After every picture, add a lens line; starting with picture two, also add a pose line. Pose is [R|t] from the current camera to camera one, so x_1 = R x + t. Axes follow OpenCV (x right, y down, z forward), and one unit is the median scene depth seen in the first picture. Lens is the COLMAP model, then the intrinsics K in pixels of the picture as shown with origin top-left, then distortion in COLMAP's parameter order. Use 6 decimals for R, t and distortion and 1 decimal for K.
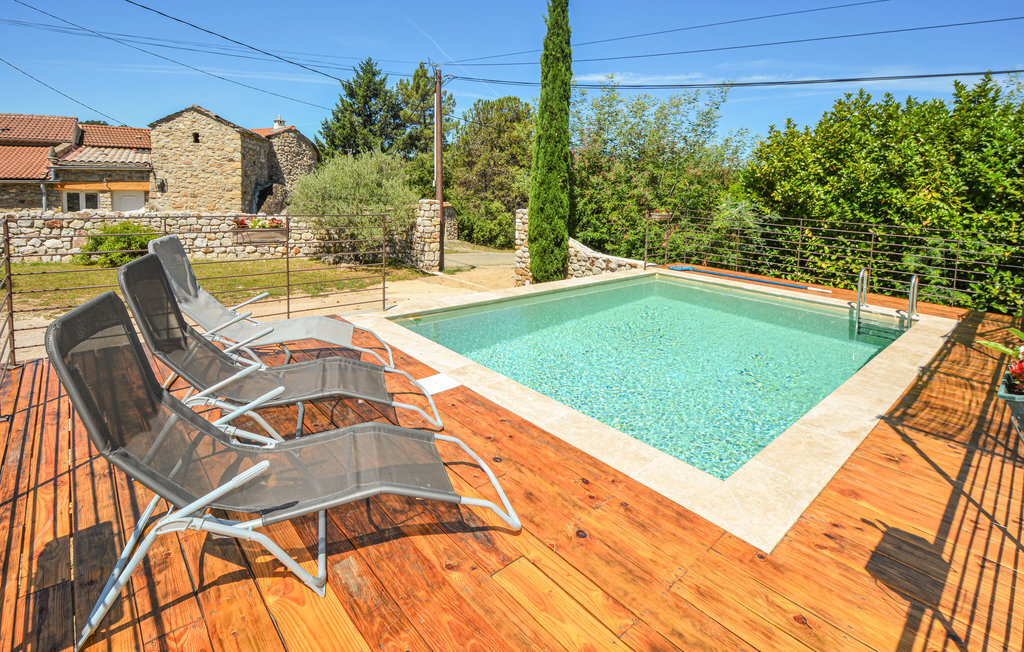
lens RADIAL K [[478.7, 0, 510.6], [0, 478.7, 296.7], [0, 0, 1]] dist [0.010041, -0.020259]
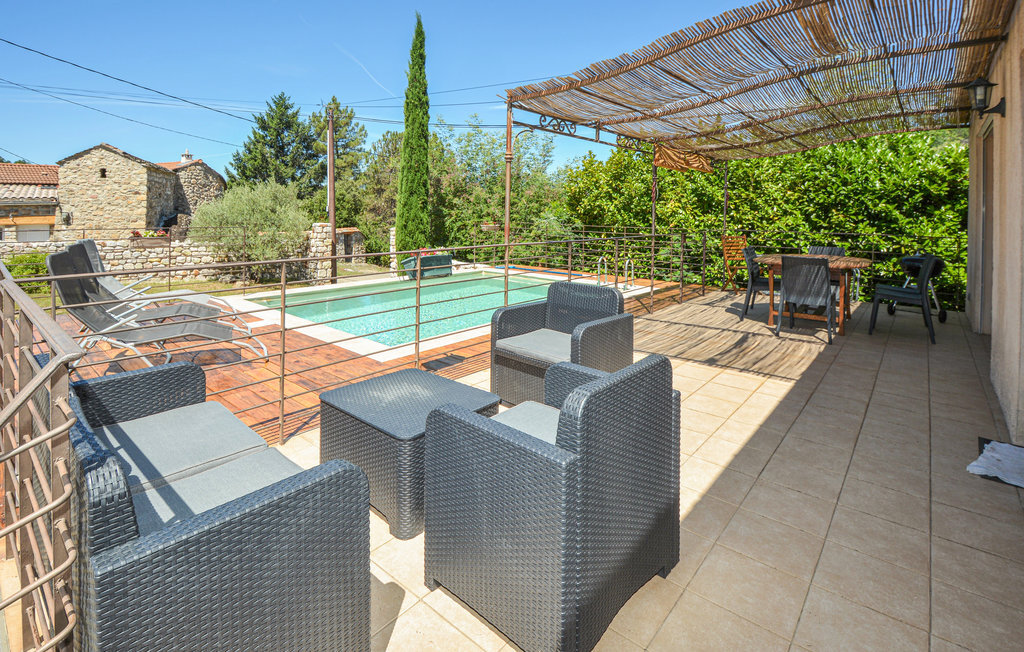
lens RADIAL K [[489.0, 0, 477.7], [0, 489.0, 269.6], [0, 0, 1]] dist [-0.002053, -0.021672]
pose [[0.995498, -0.036347, 0.087533, 0.063980], [0.045618, 0.993281, -0.106359, 0.030536], [-0.083079, 0.109873, 0.990467, -0.103060]]
